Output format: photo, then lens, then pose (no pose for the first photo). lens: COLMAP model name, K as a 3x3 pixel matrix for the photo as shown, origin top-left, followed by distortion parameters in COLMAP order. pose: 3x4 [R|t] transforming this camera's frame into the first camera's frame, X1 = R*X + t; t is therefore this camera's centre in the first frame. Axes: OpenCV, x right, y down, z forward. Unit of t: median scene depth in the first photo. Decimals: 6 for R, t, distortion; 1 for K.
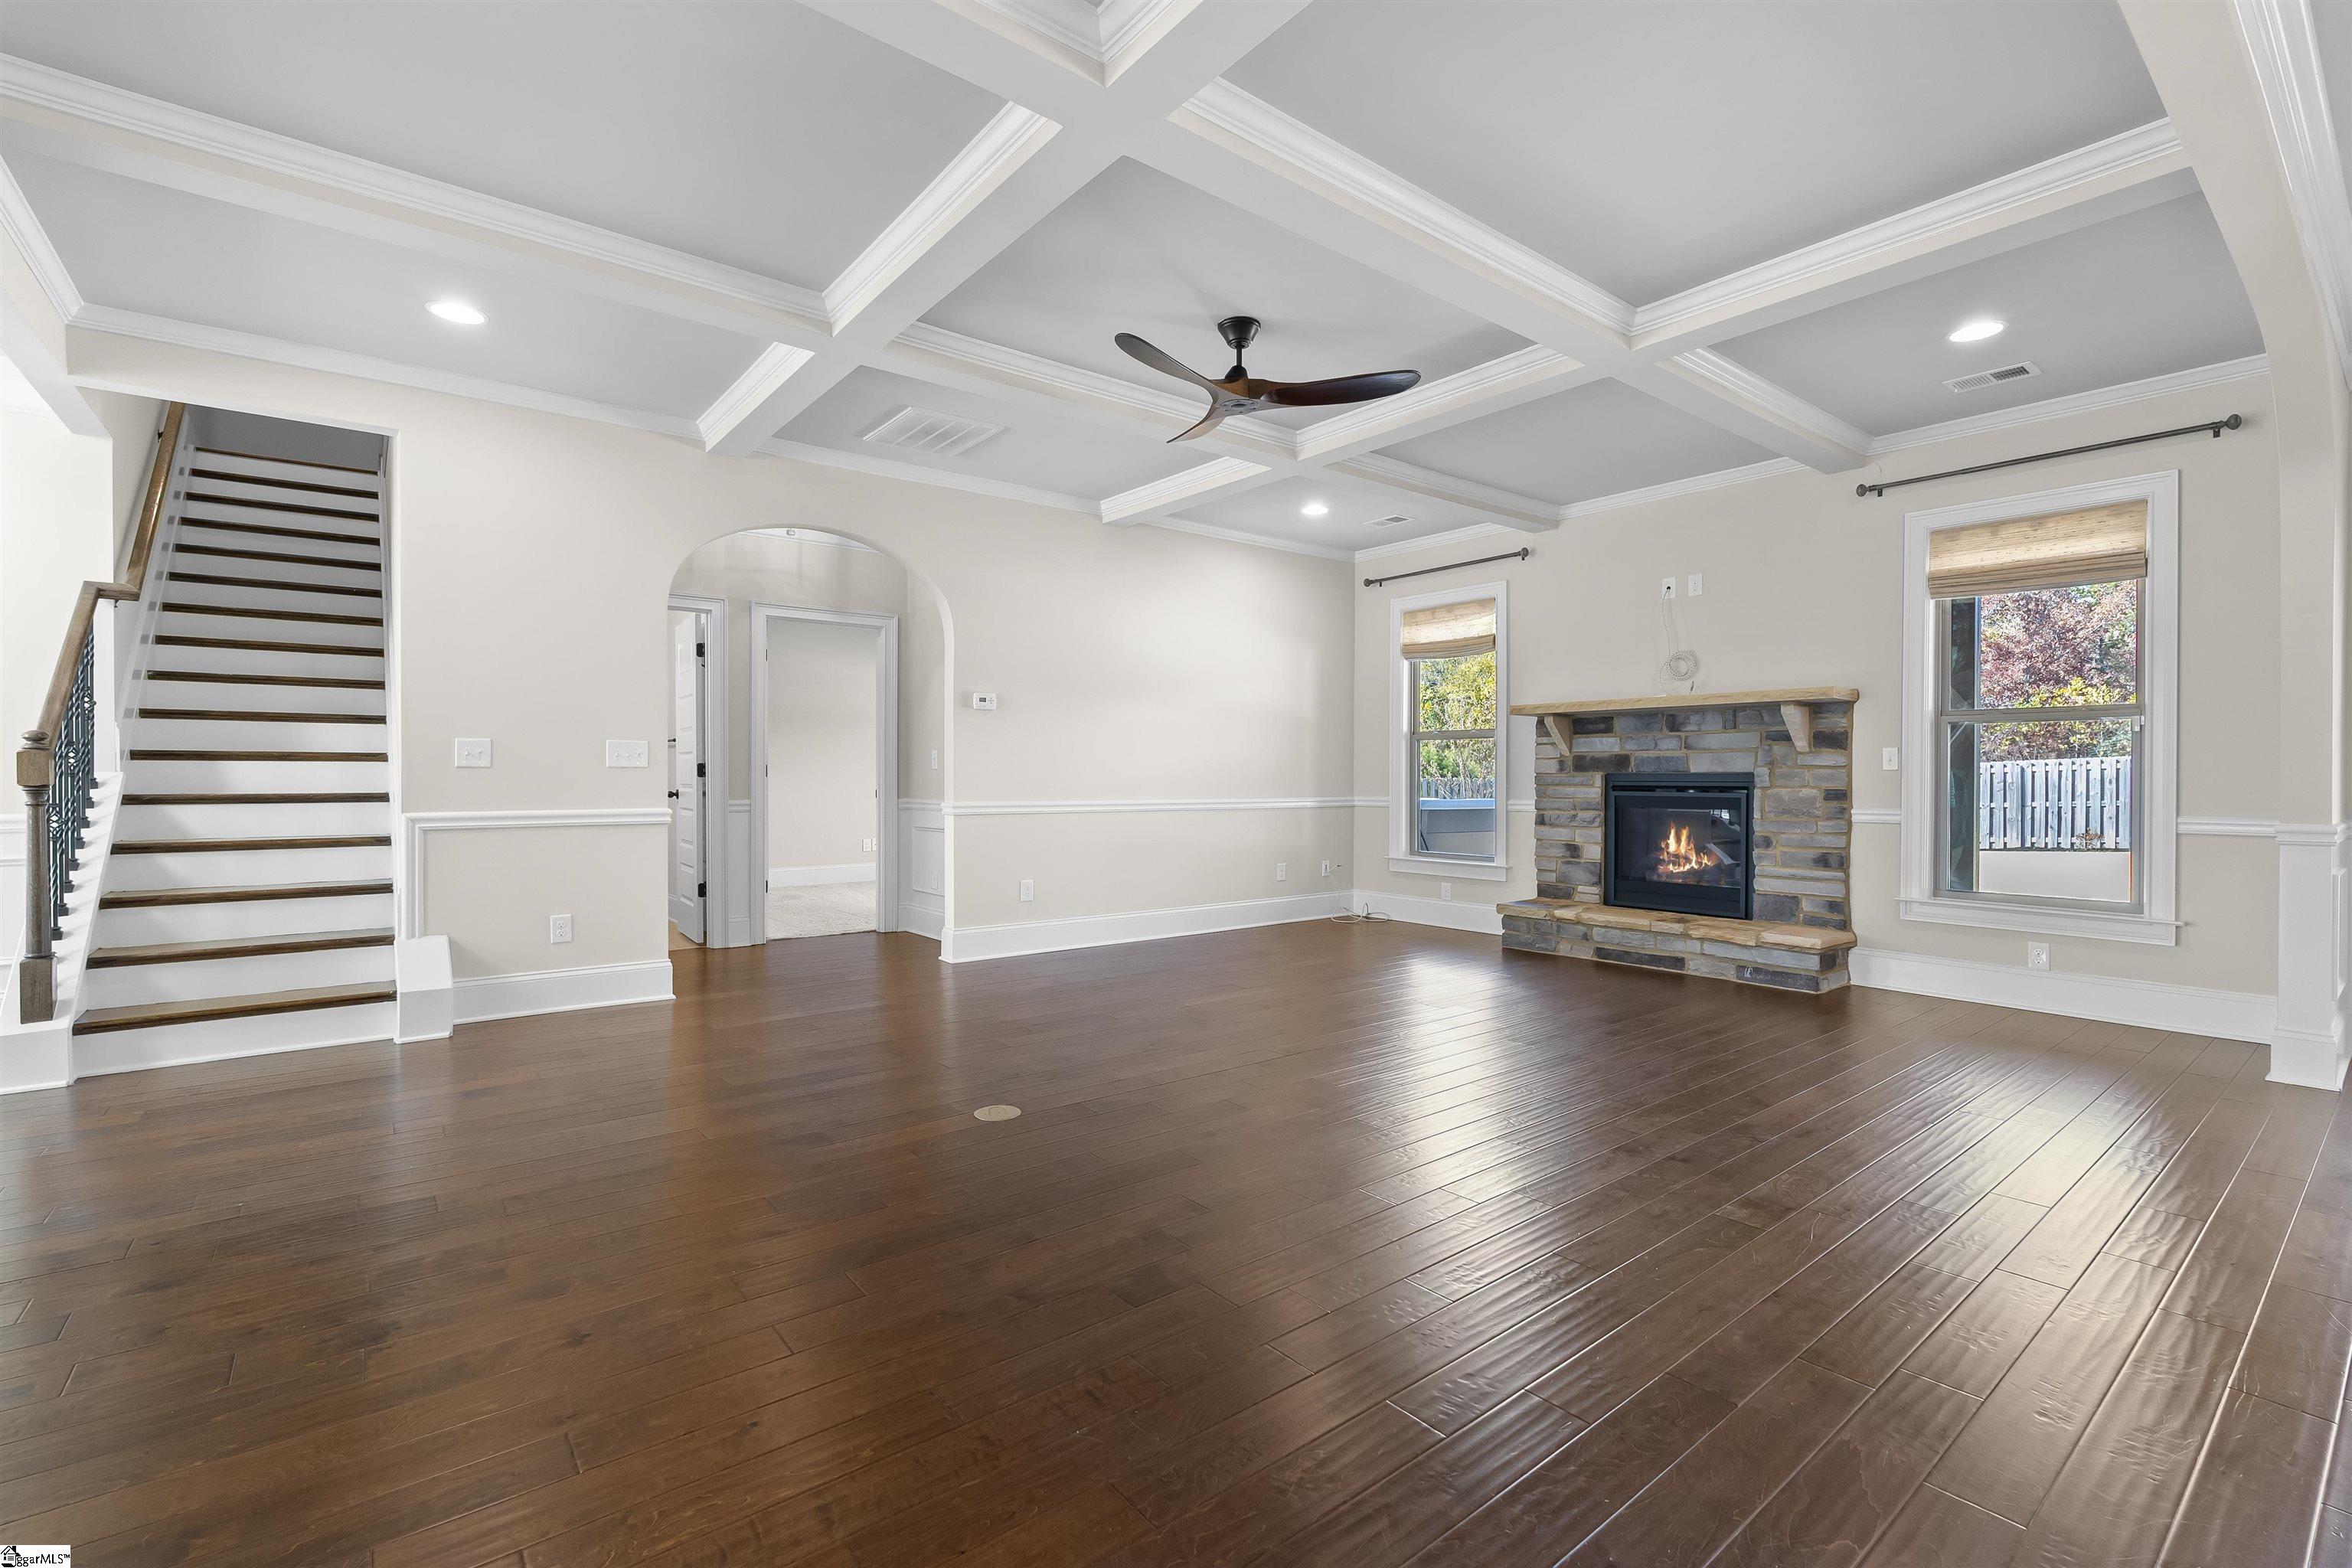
lens RADIAL K [[1037.3, 0, 1167.5], [0, 1037.3, 790.0], [0, 0, 1]] dist [-0.006112, -0.000901]
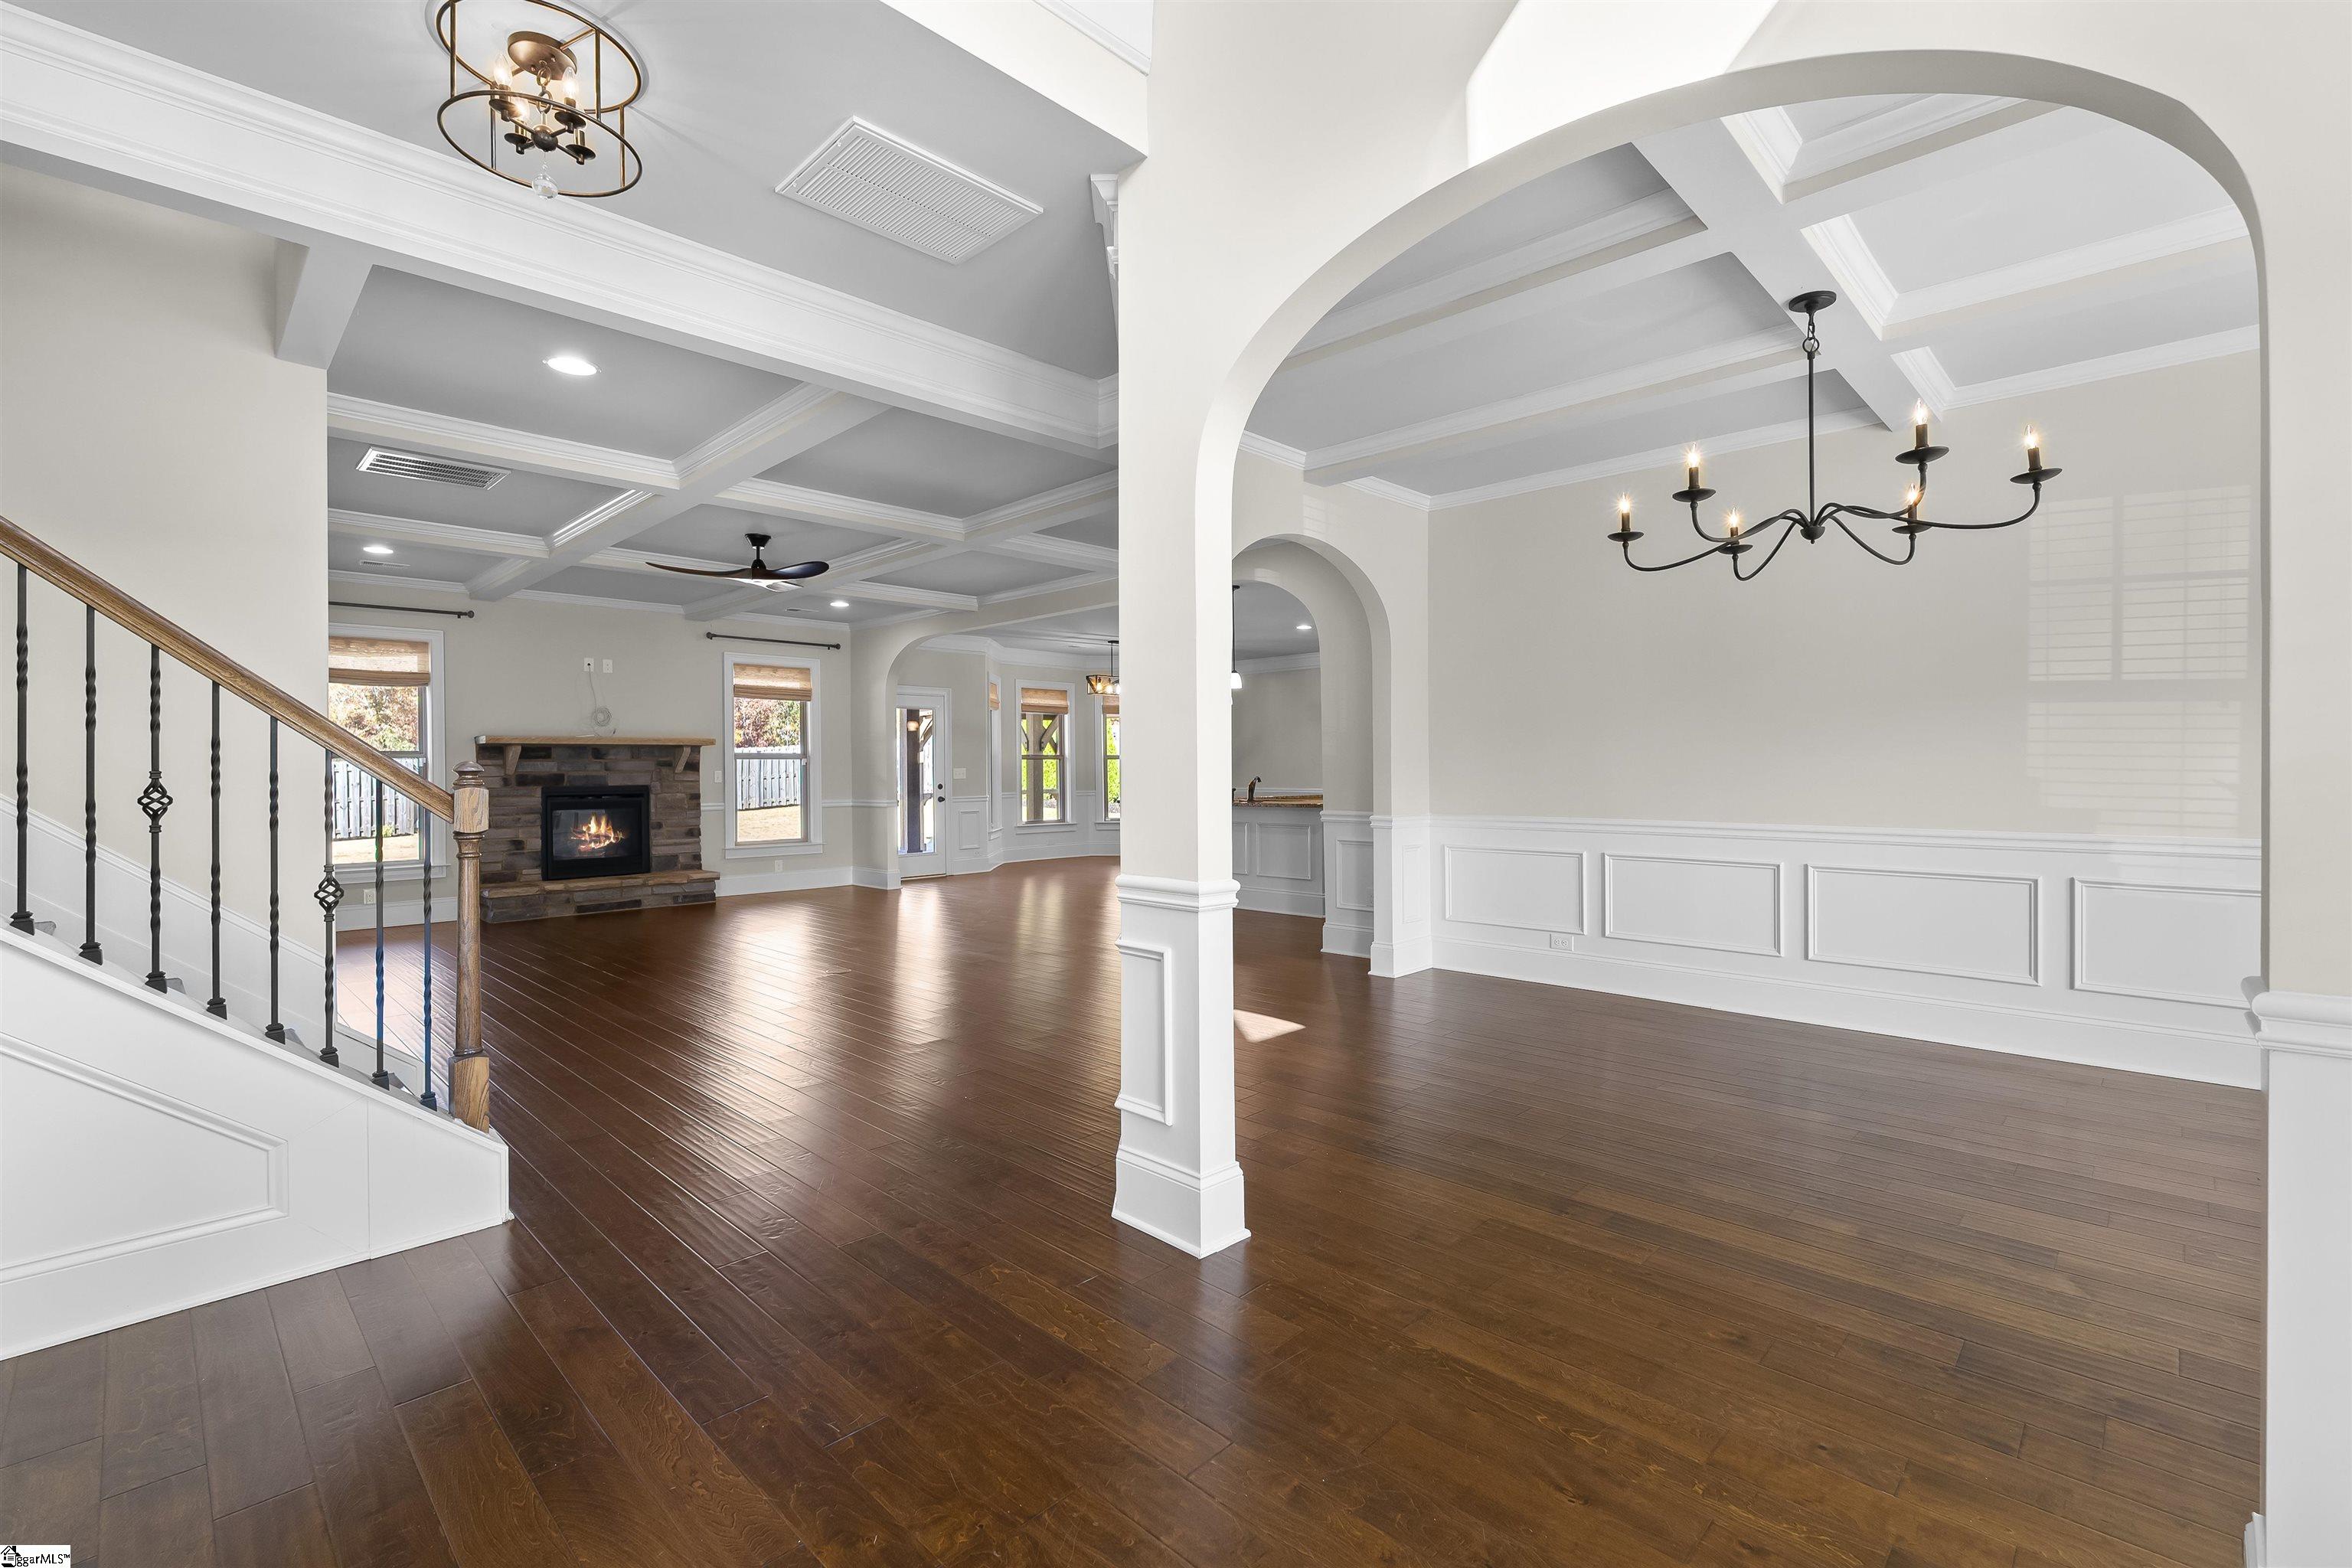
lens RADIAL K [[1037.3, 0, 1174.5], [0, 1037.3, 769.4], [0, 0, 1]] dist [-0.006112, -0.000901]
pose [[-0.126421, -0.003969, 0.991969, -1.145090], [0.021040, 0.999756, 0.006681, -0.033344], [-0.991753, 0.021715, -0.126307, 0.343676]]
